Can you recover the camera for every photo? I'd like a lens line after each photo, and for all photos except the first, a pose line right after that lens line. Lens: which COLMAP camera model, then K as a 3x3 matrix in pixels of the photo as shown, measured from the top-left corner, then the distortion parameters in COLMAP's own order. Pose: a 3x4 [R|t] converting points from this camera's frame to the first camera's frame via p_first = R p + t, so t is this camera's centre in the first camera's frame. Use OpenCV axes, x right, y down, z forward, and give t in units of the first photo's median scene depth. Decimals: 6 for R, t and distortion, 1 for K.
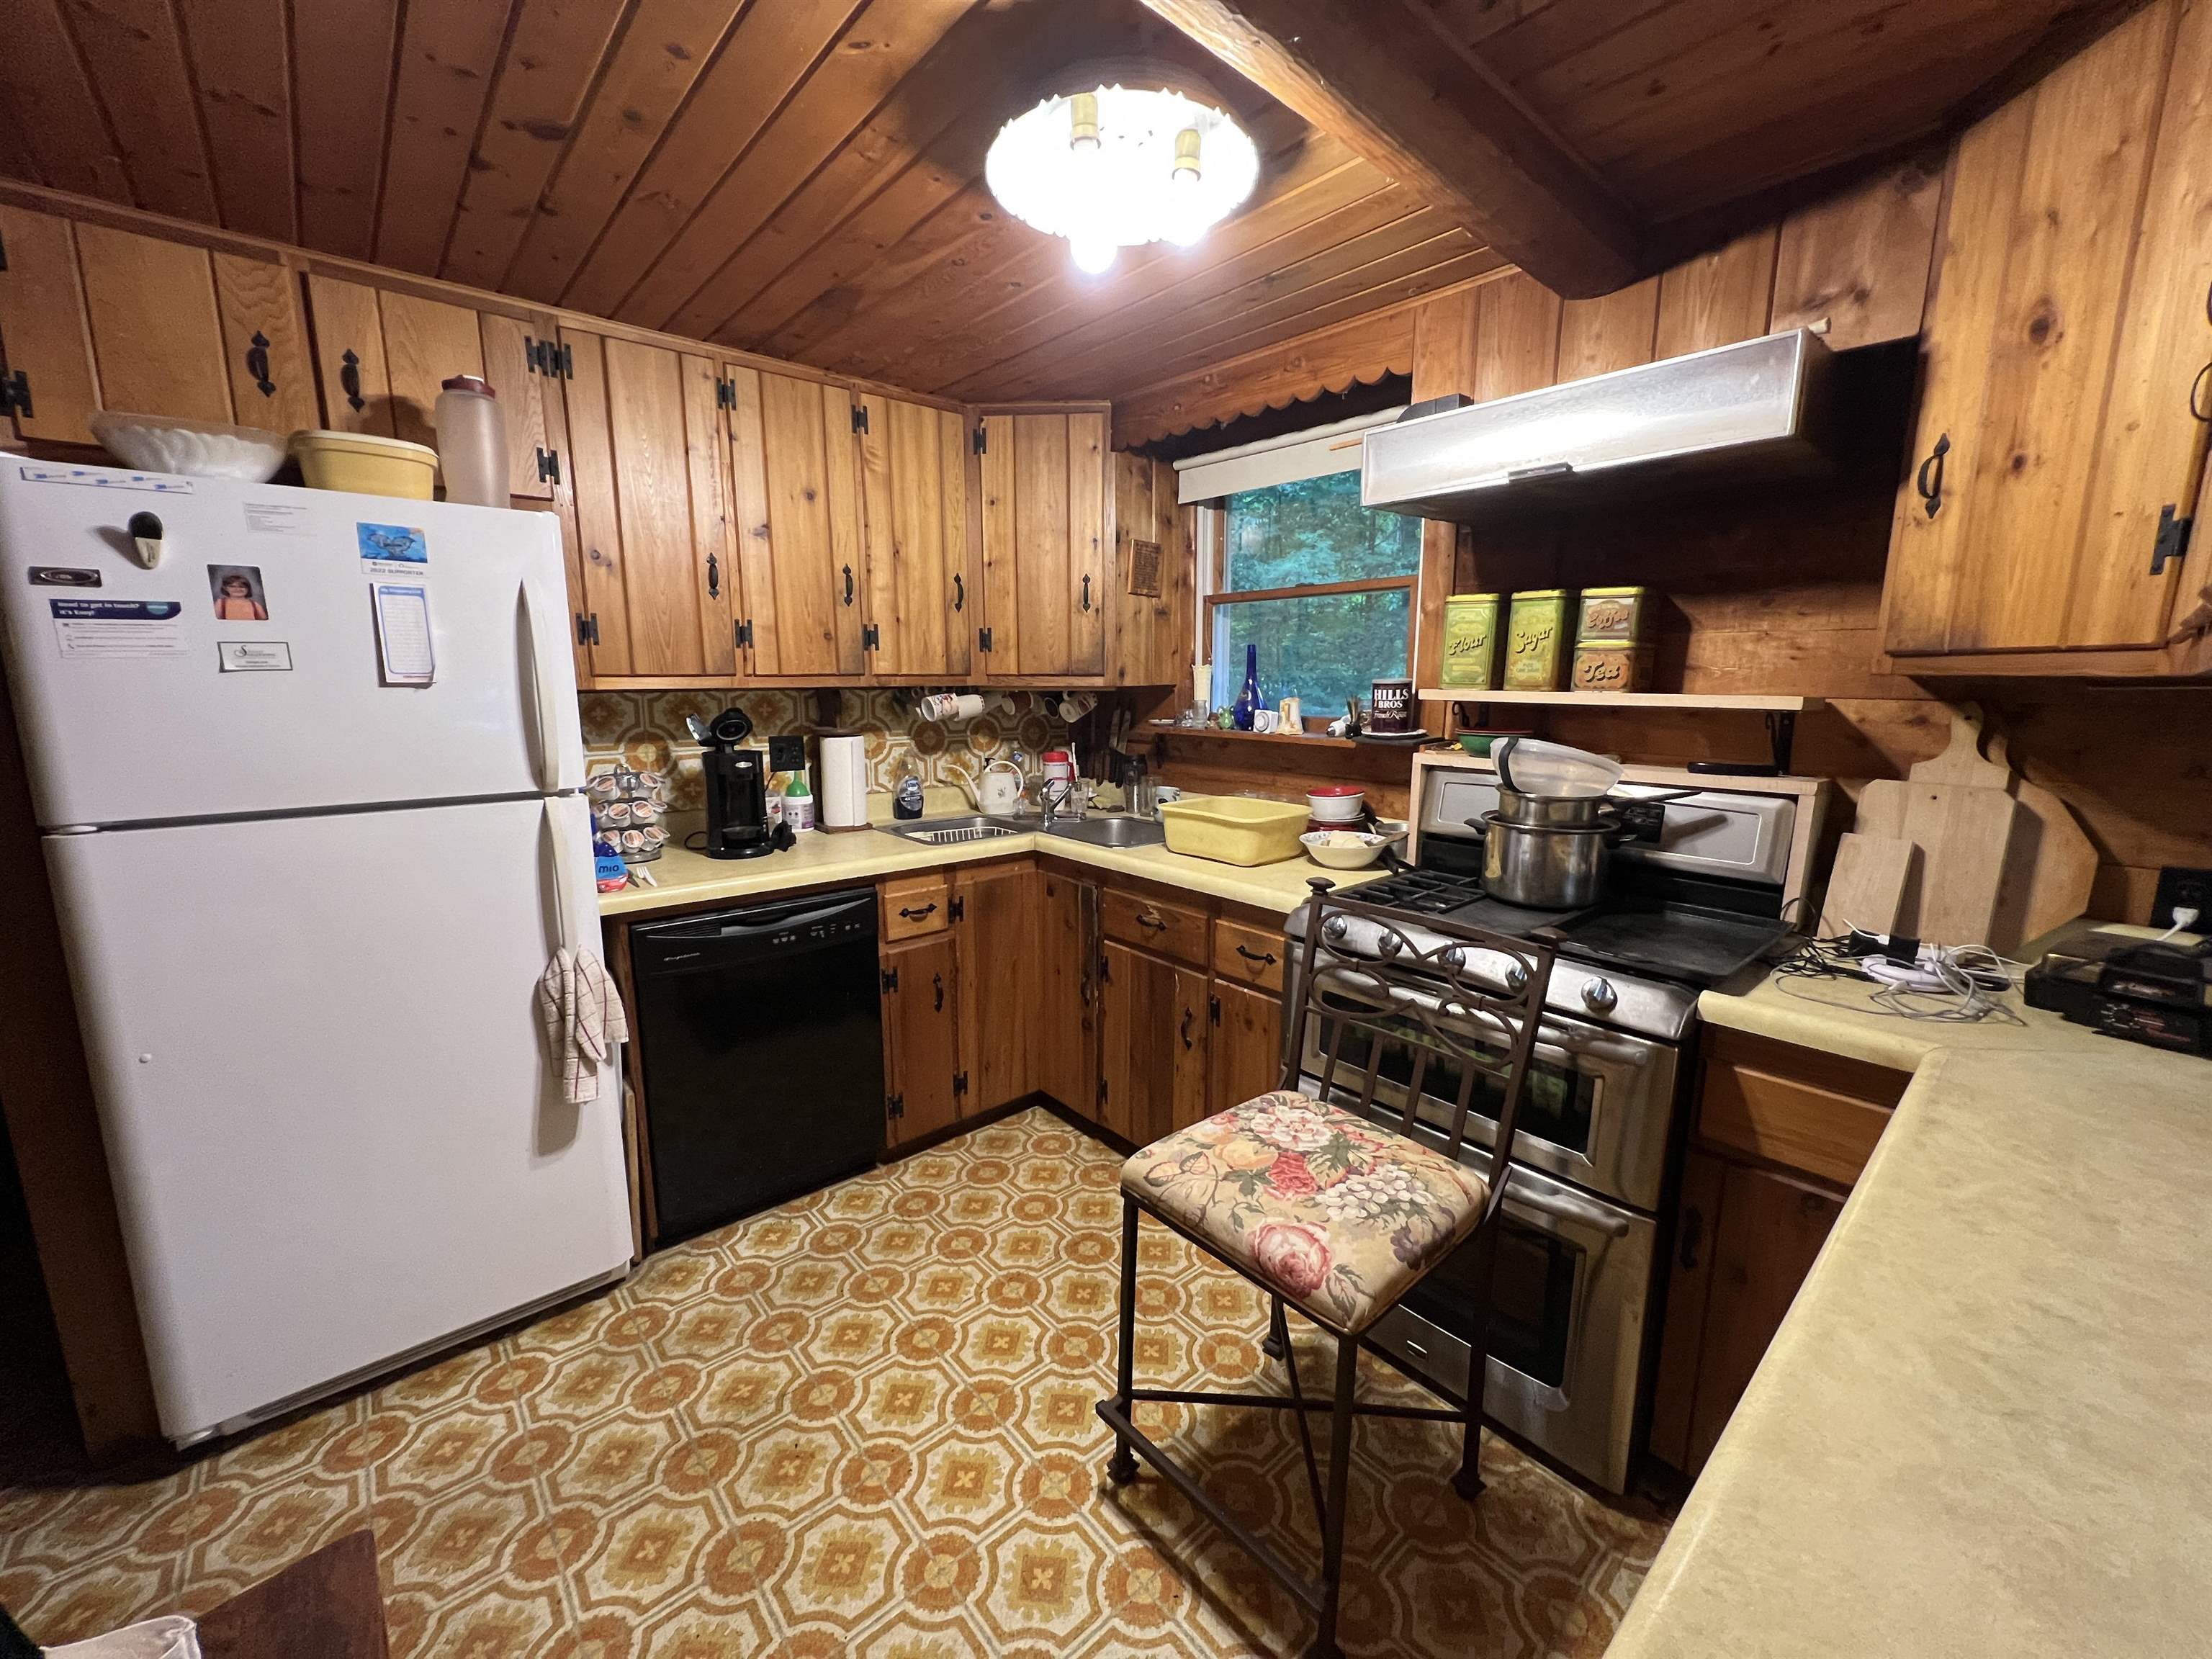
lens RADIAL K [[884.8, 0, 1106.9], [0, 884.8, 833.6], [0, 0, 1]] dist [0.000326, 0.000142]
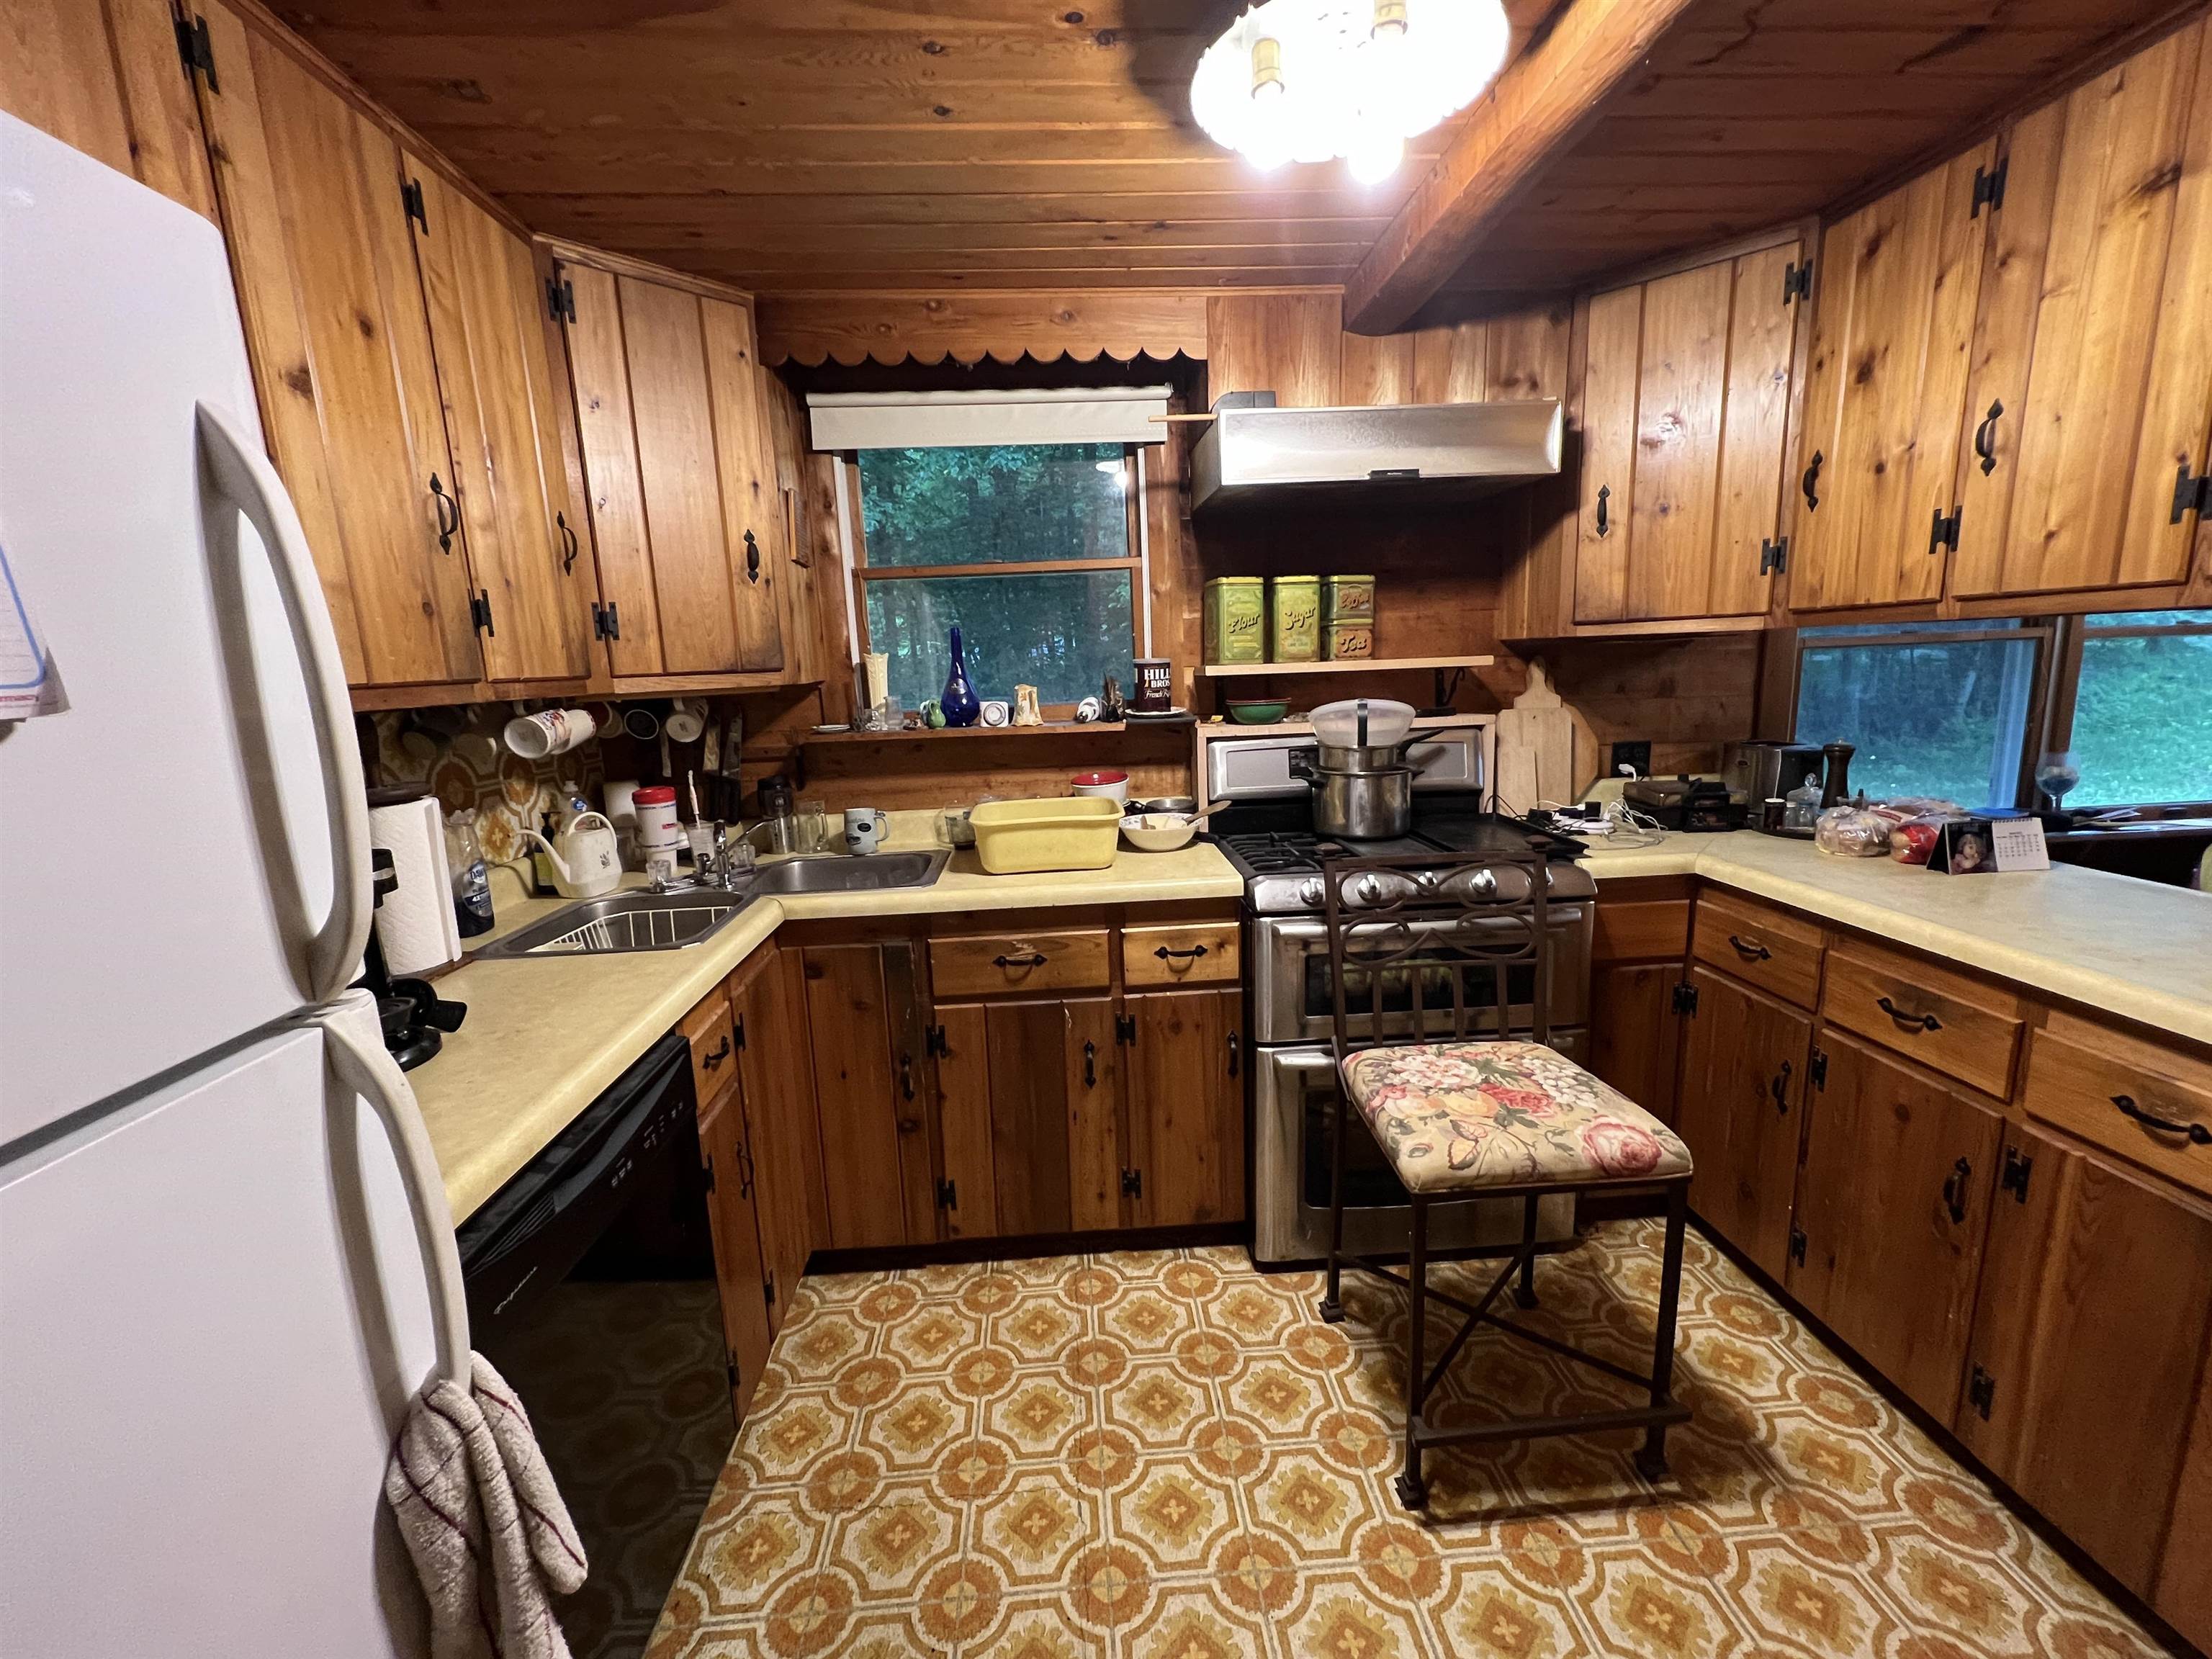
lens RADIAL K [[927.9, 0, 1108.9], [0, 927.9, 832.7], [0, 0, 1]] dist [-0.001262, 0.000560]
pose [[0.606569, -0.171071, 0.776408, -0.621639], [0.180208, 0.980742, 0.075305, -0.074908], [-0.774338, 0.094237, 0.625716, 0.431631]]
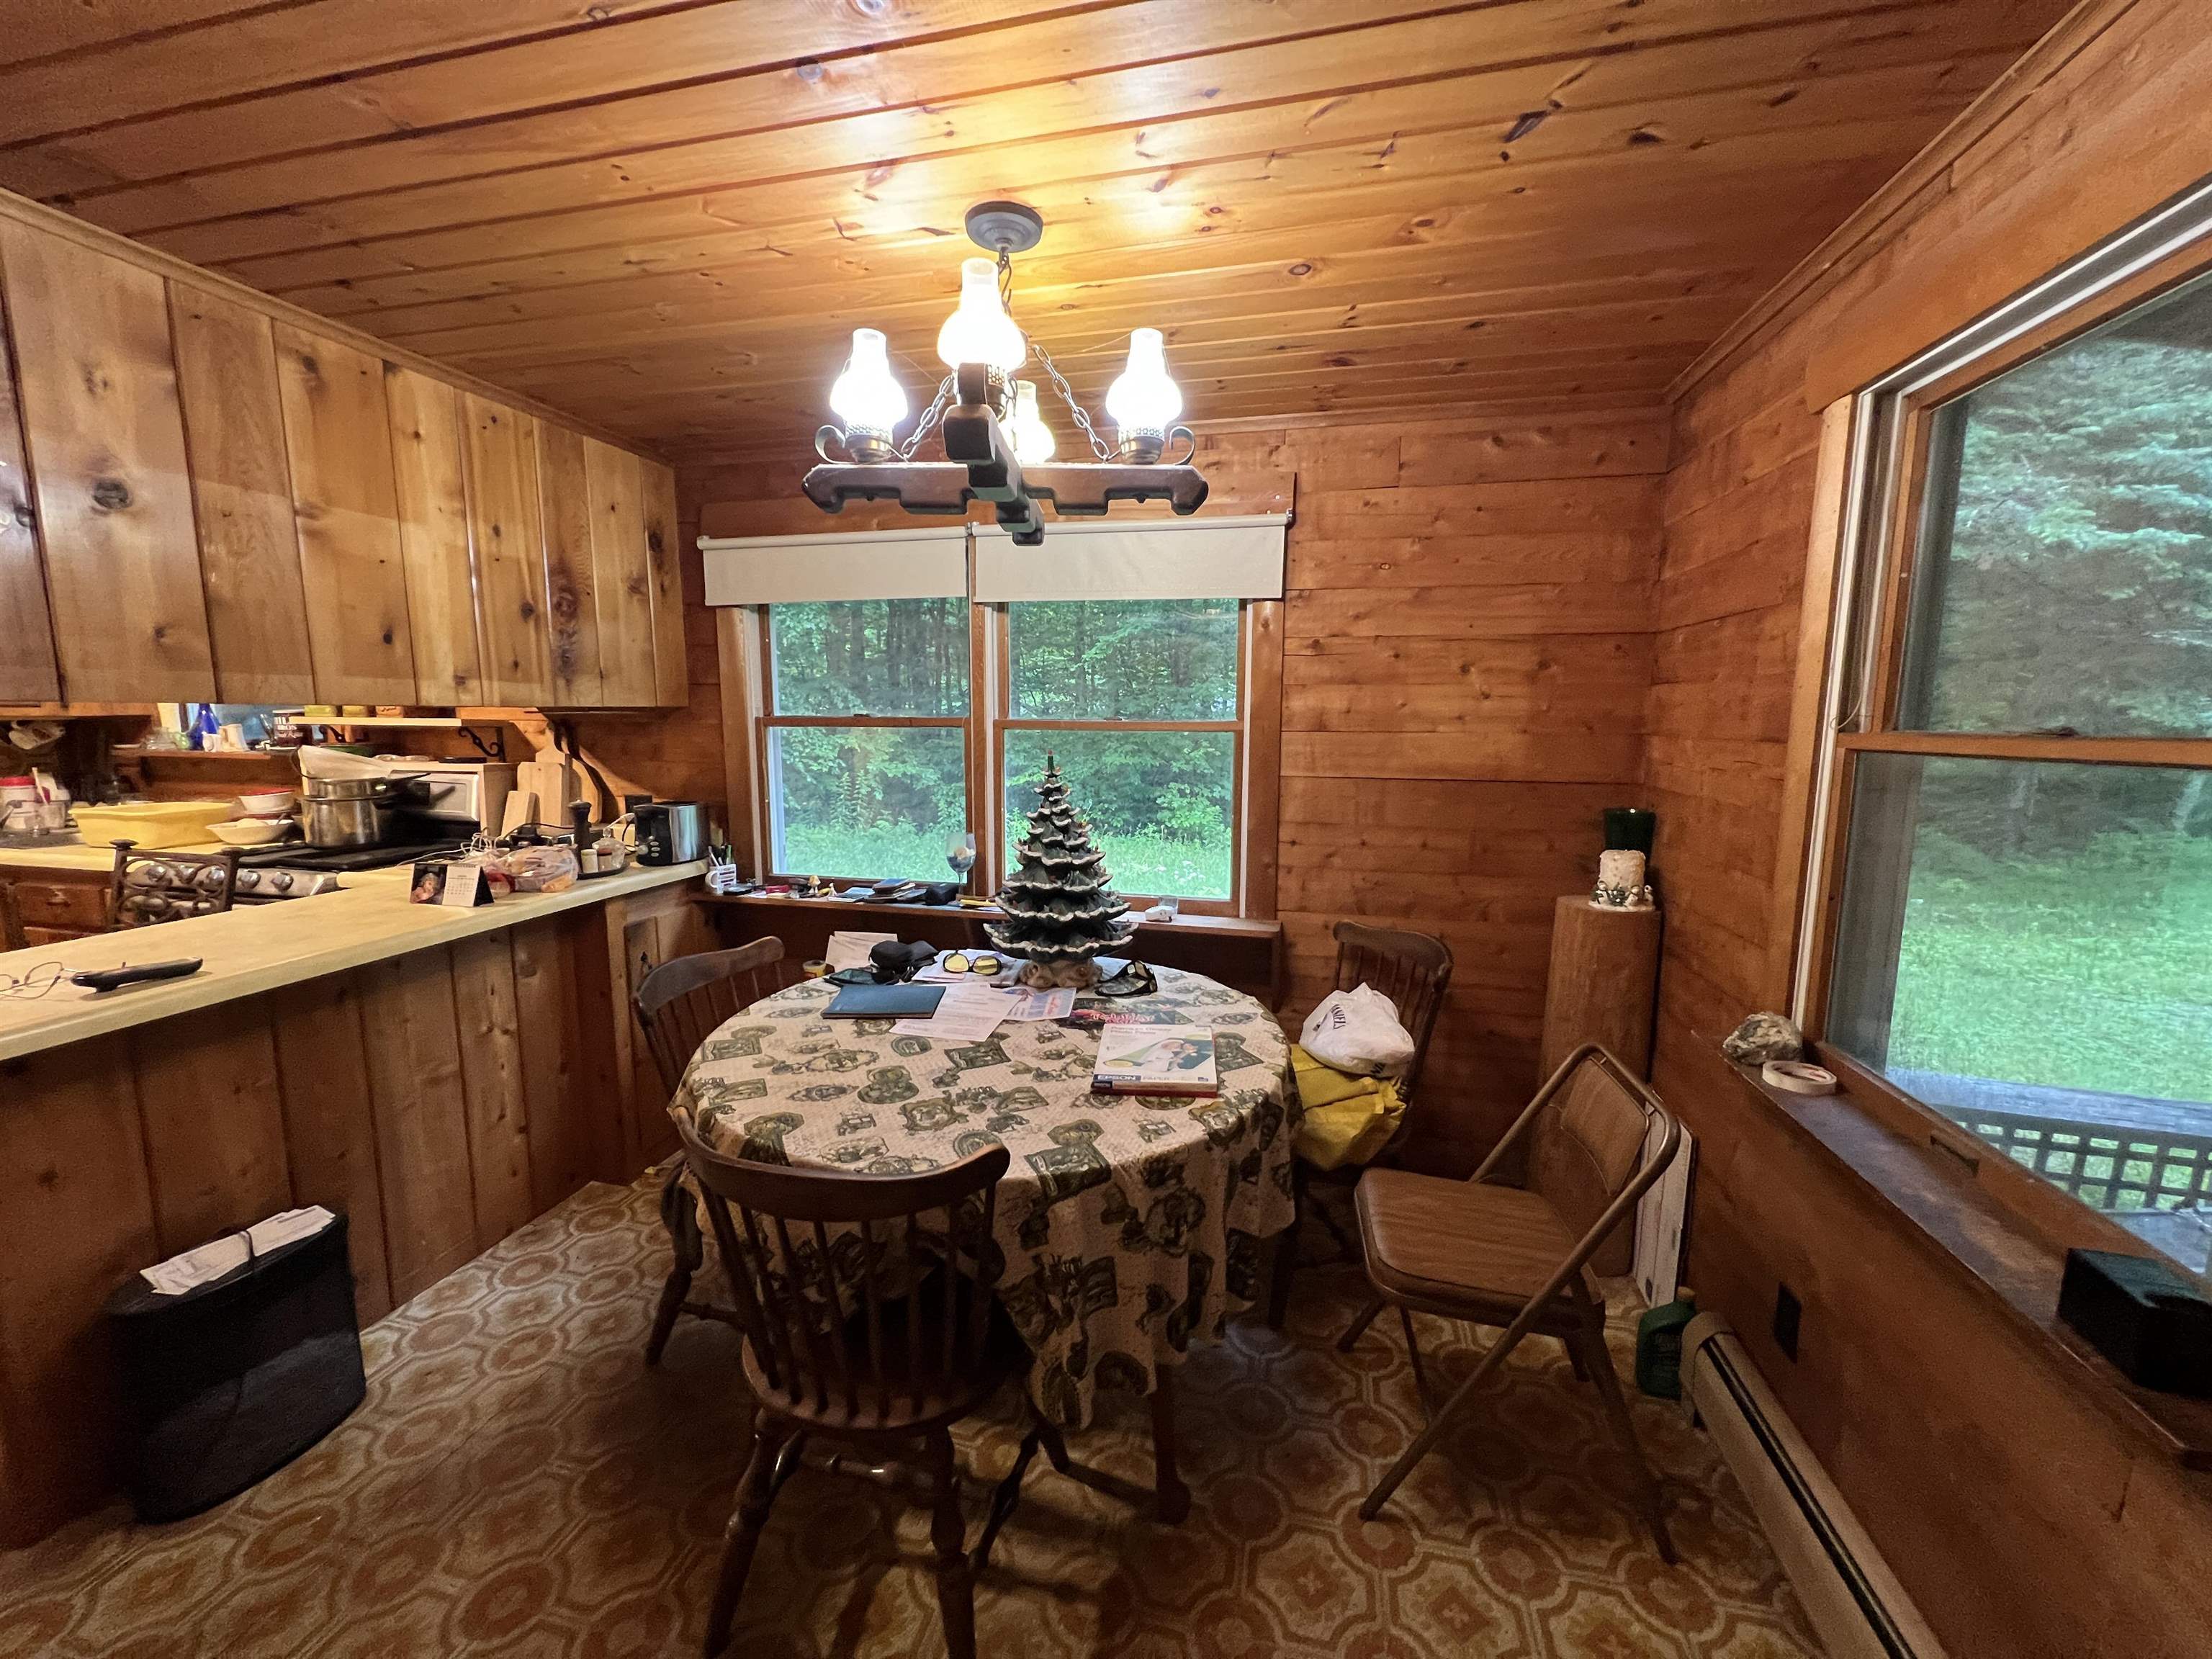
lens RADIAL K [[884.8, 0, 1098.6], [0, 884.8, 835.2], [0, 0, 1]] dist [0.000326, 0.000142]
pose [[0.812414, -0.076887, 0.577990, 0.595994], [0.099758, 0.994981, -0.007860, 0.182793], [-0.574484, 0.064045, 0.816006, -0.983307]]
